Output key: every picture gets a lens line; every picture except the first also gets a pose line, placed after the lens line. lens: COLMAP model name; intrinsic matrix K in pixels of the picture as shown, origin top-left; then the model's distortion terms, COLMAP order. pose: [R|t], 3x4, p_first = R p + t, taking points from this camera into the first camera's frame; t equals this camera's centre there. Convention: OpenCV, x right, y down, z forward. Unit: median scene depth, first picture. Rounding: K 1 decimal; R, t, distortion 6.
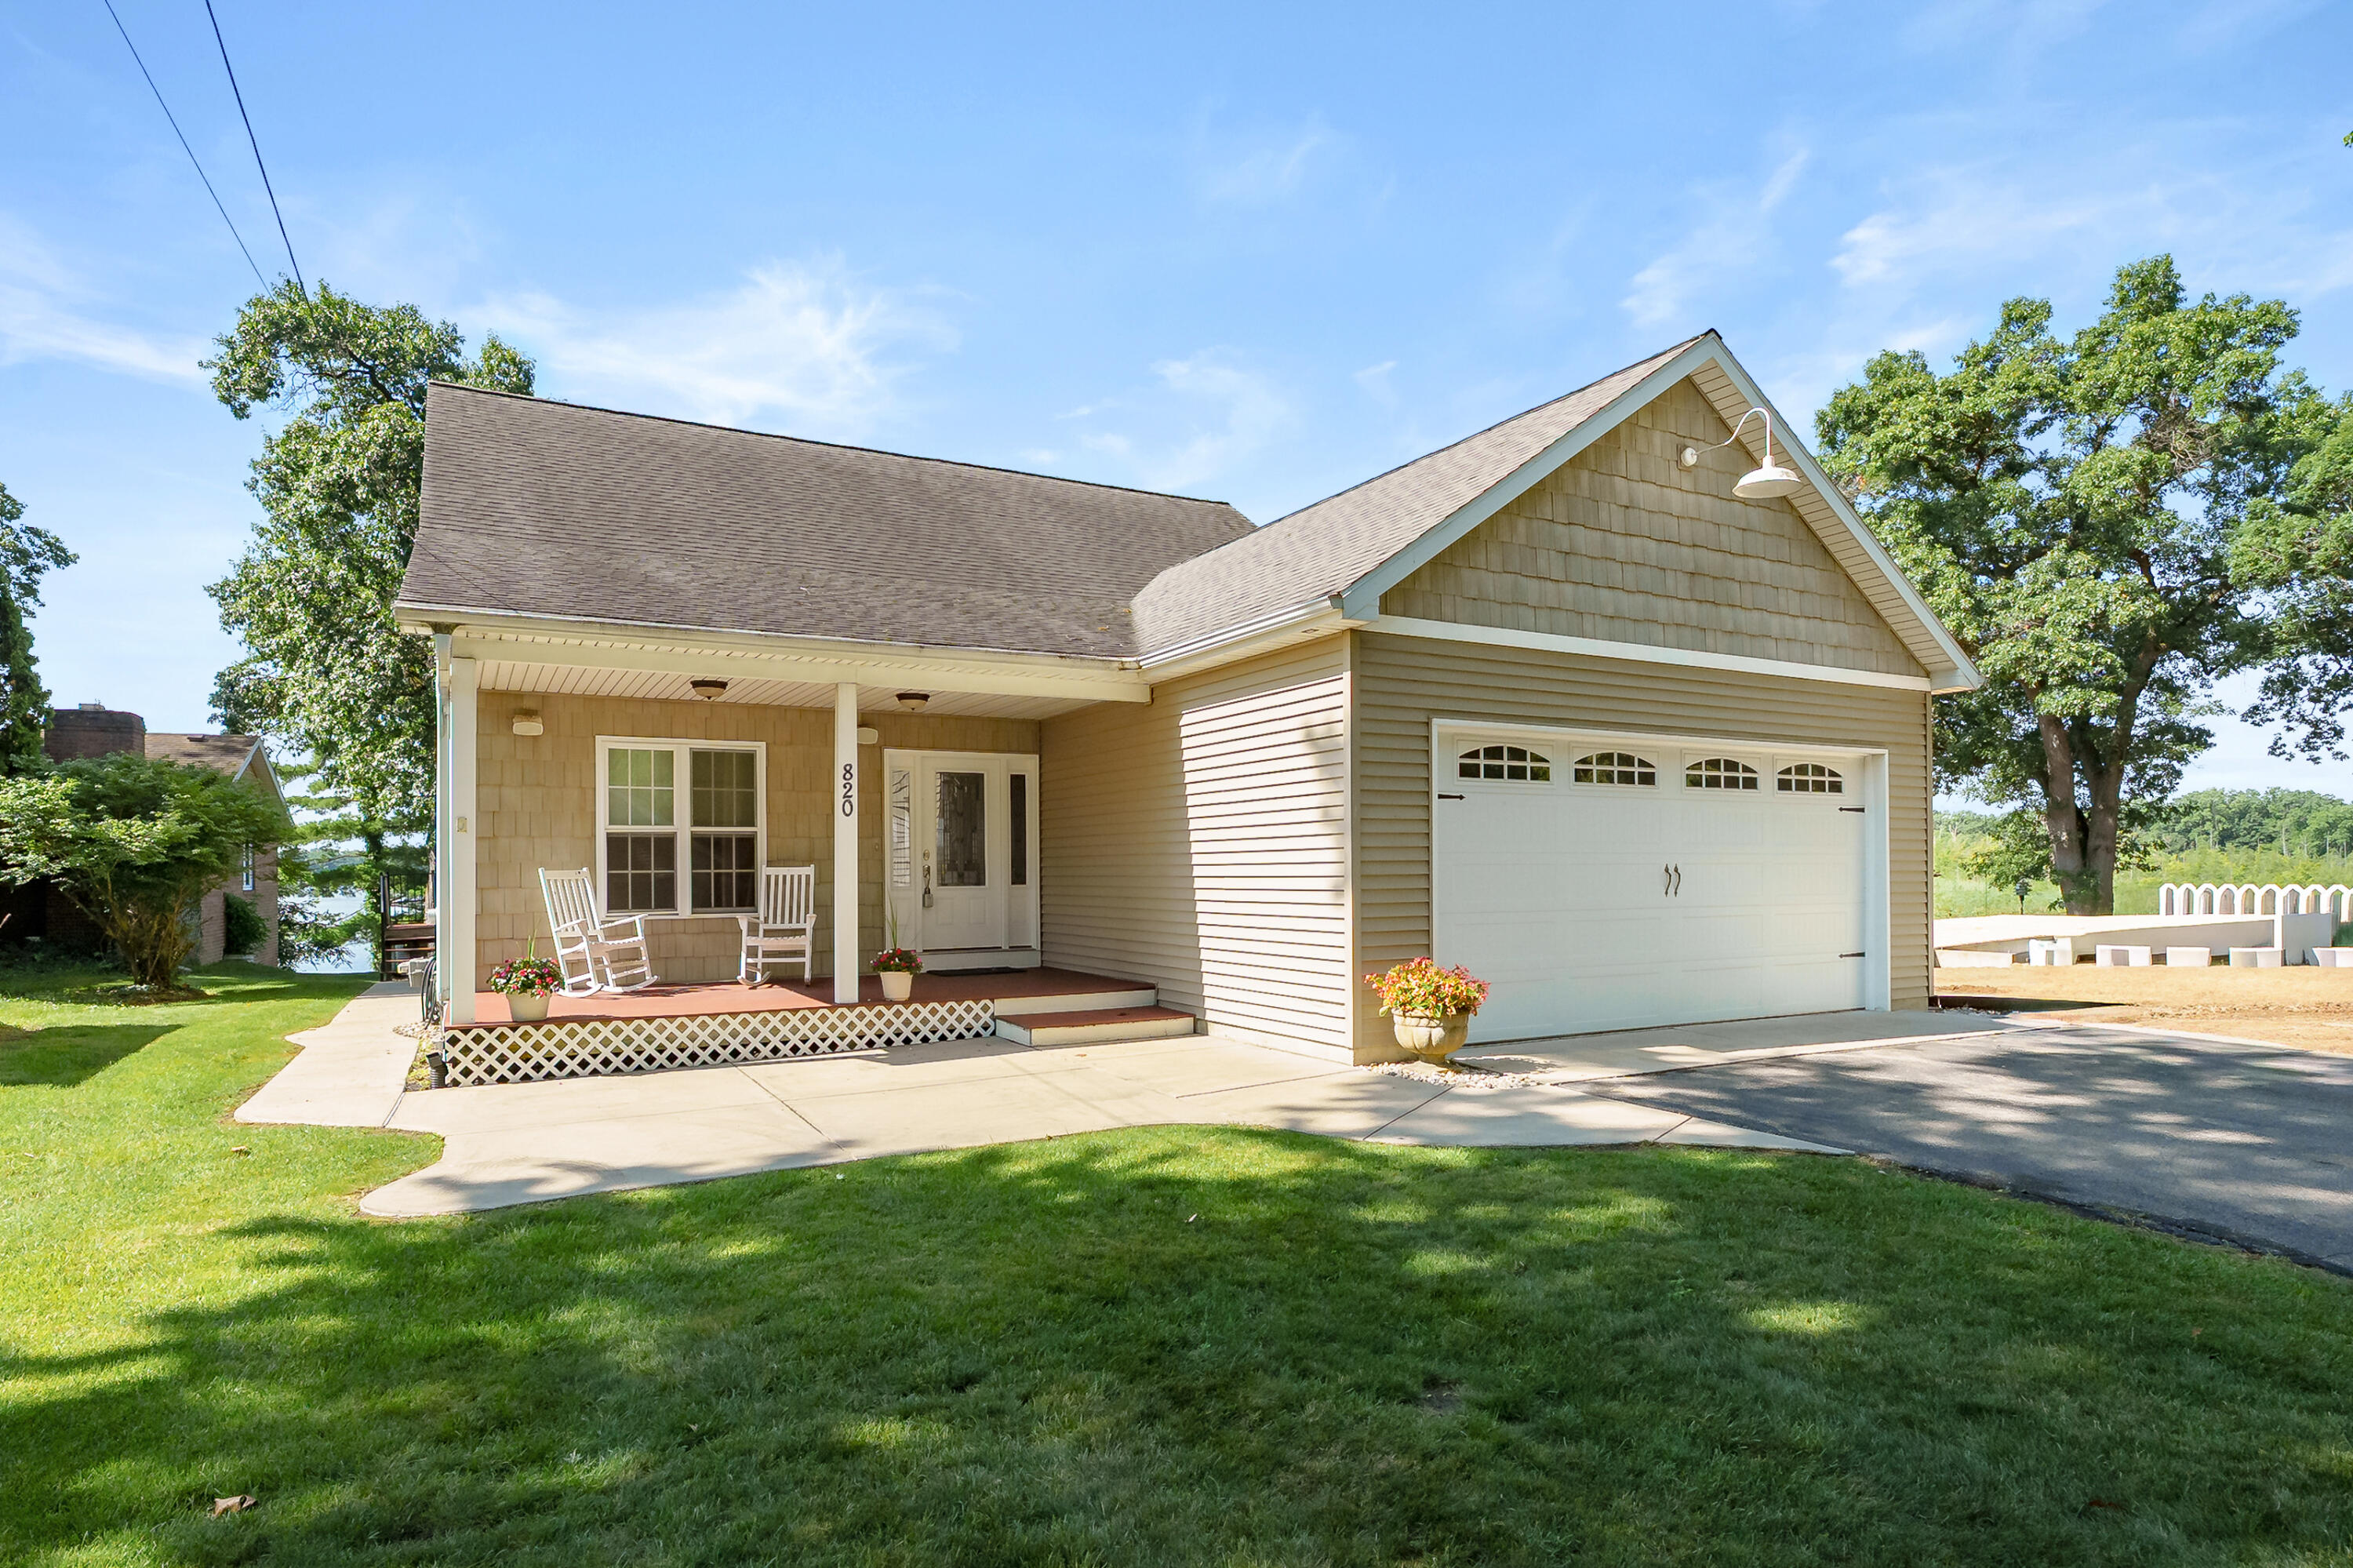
lens RADIAL K [[1073.5, 0, 1148.3], [0, 1073.5, 867.9], [0, 0, 1]] dist [-0.002134, -0.000104]
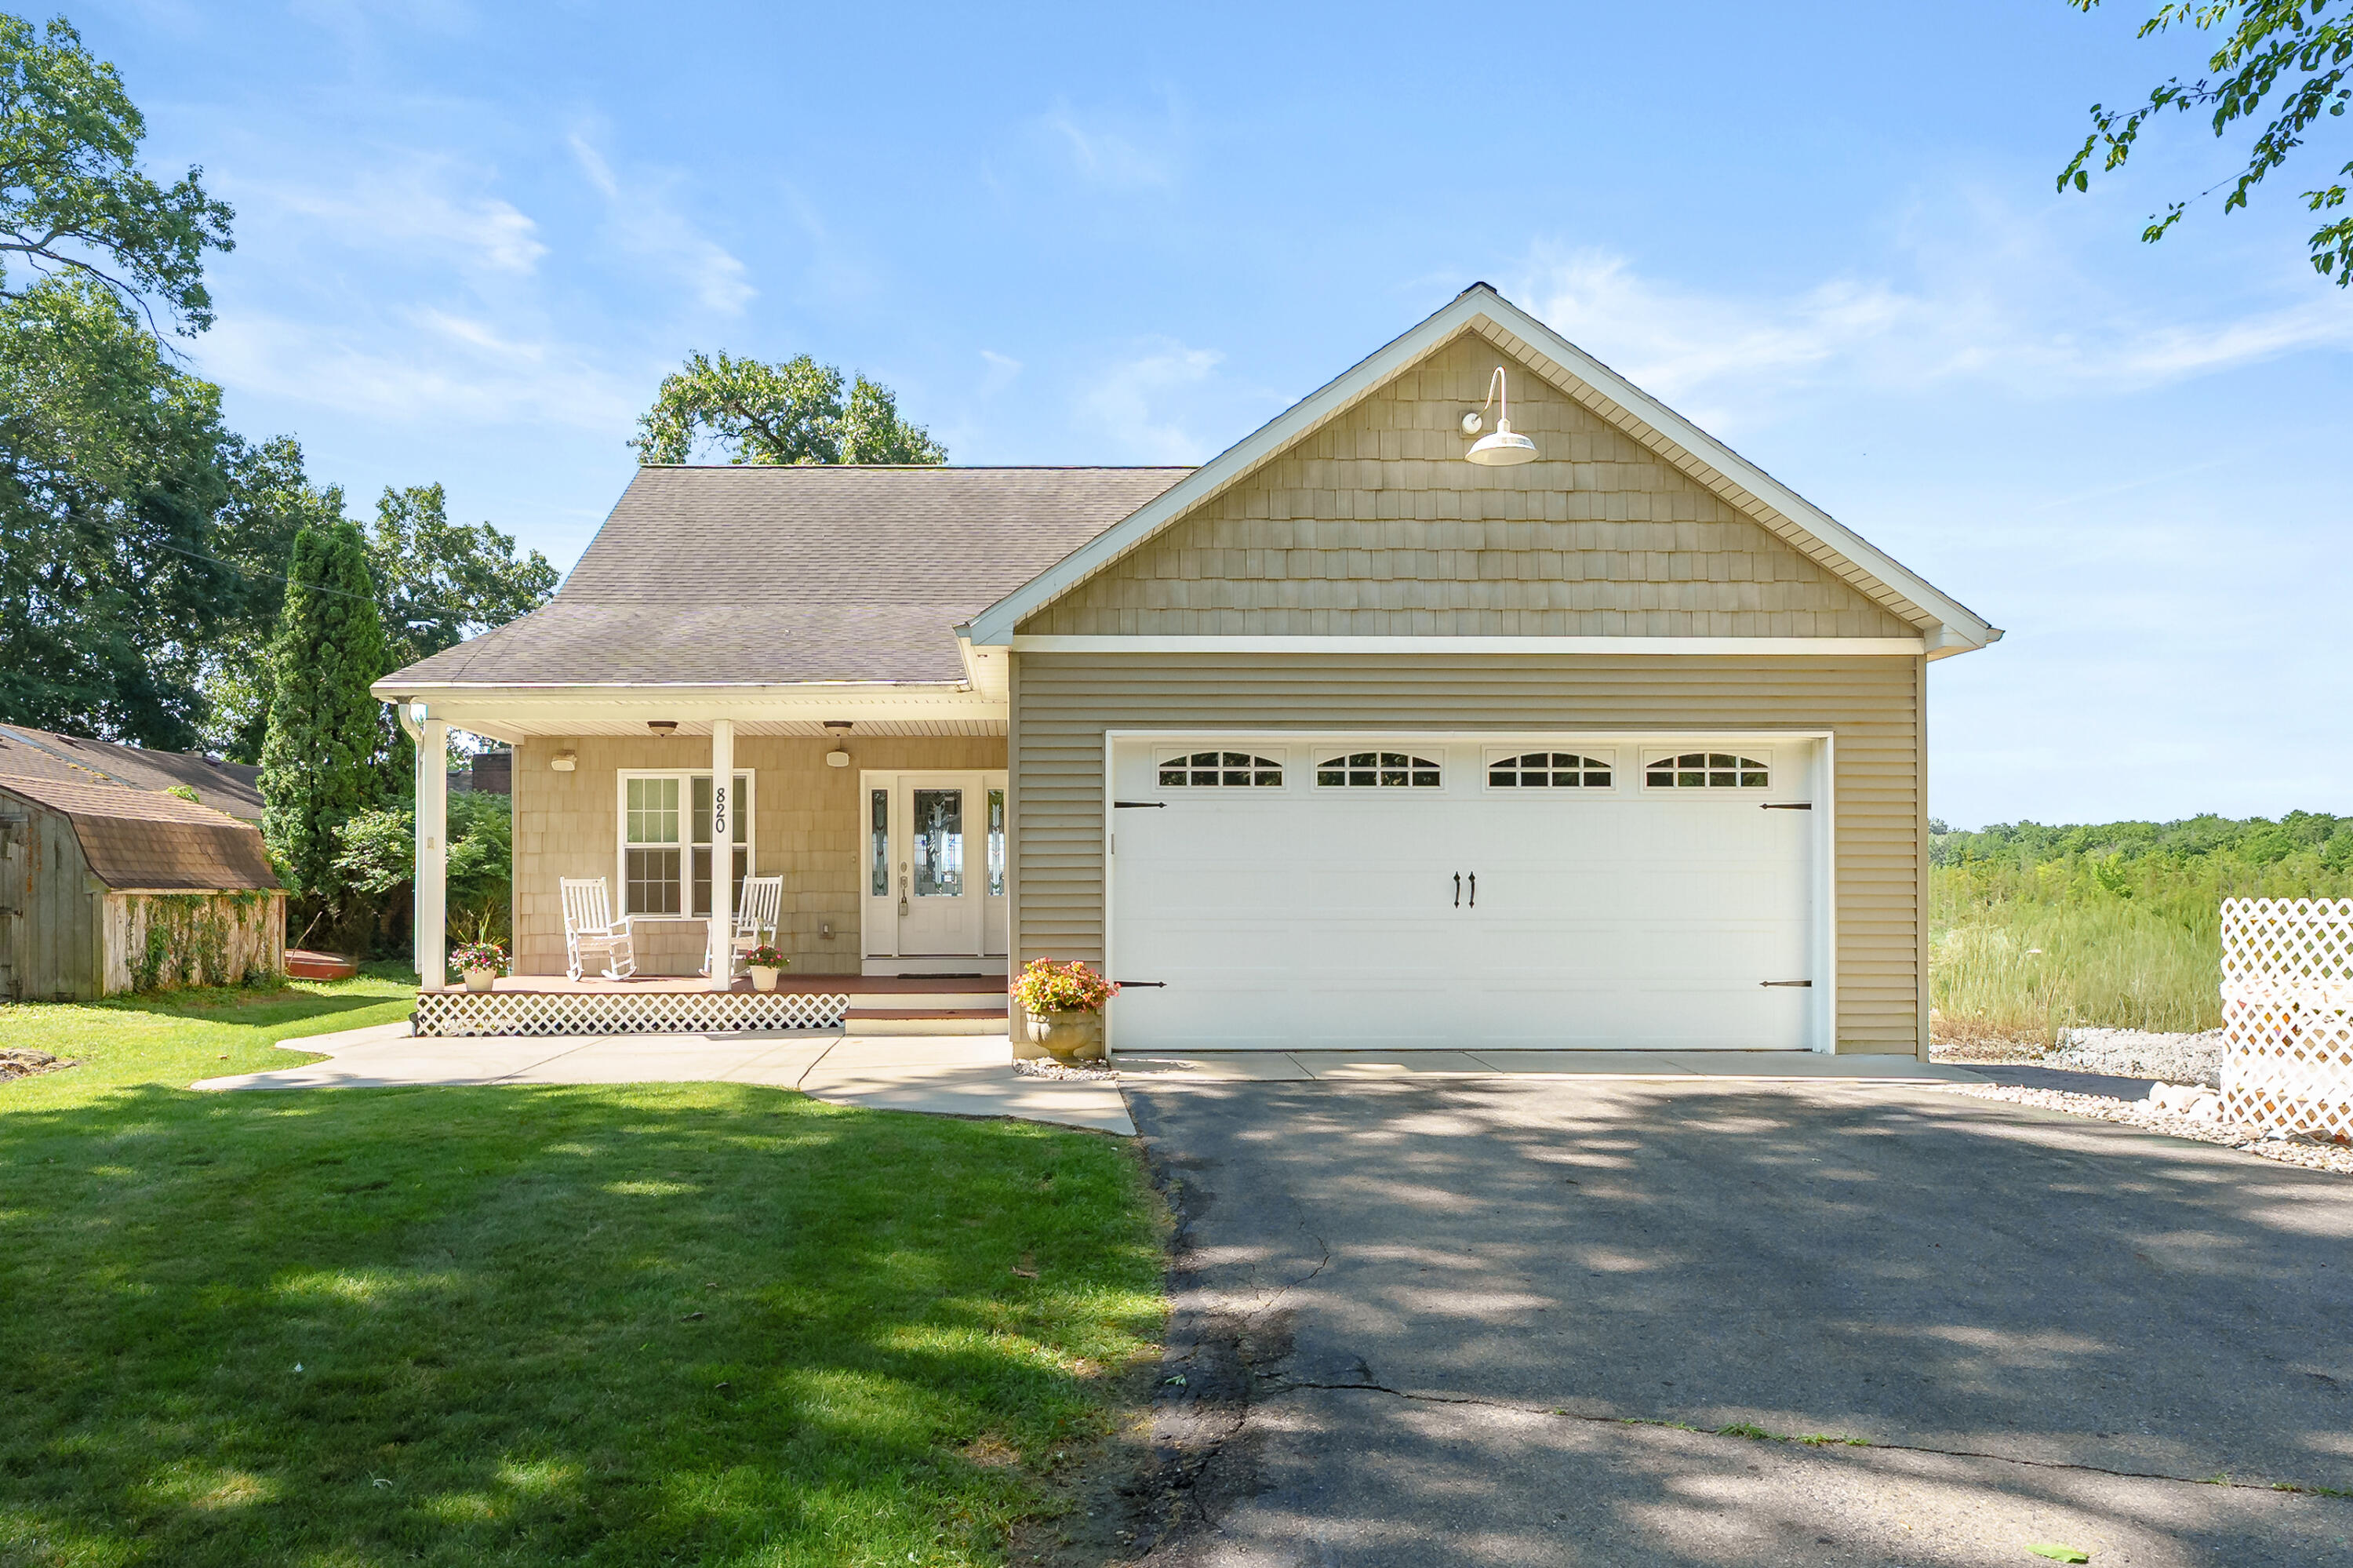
lens RADIAL K [[1214.4, 0, 1082.5], [0, 1214.4, 892.7], [0, 0, 1]] dist [0.003598, -0.000196]
pose [[0.922043, 0.005086, -0.387054, 0.588259], [-0.003716, 0.999984, 0.004289, 0.010692], [0.387070, -0.002516, 0.922047, -0.075149]]
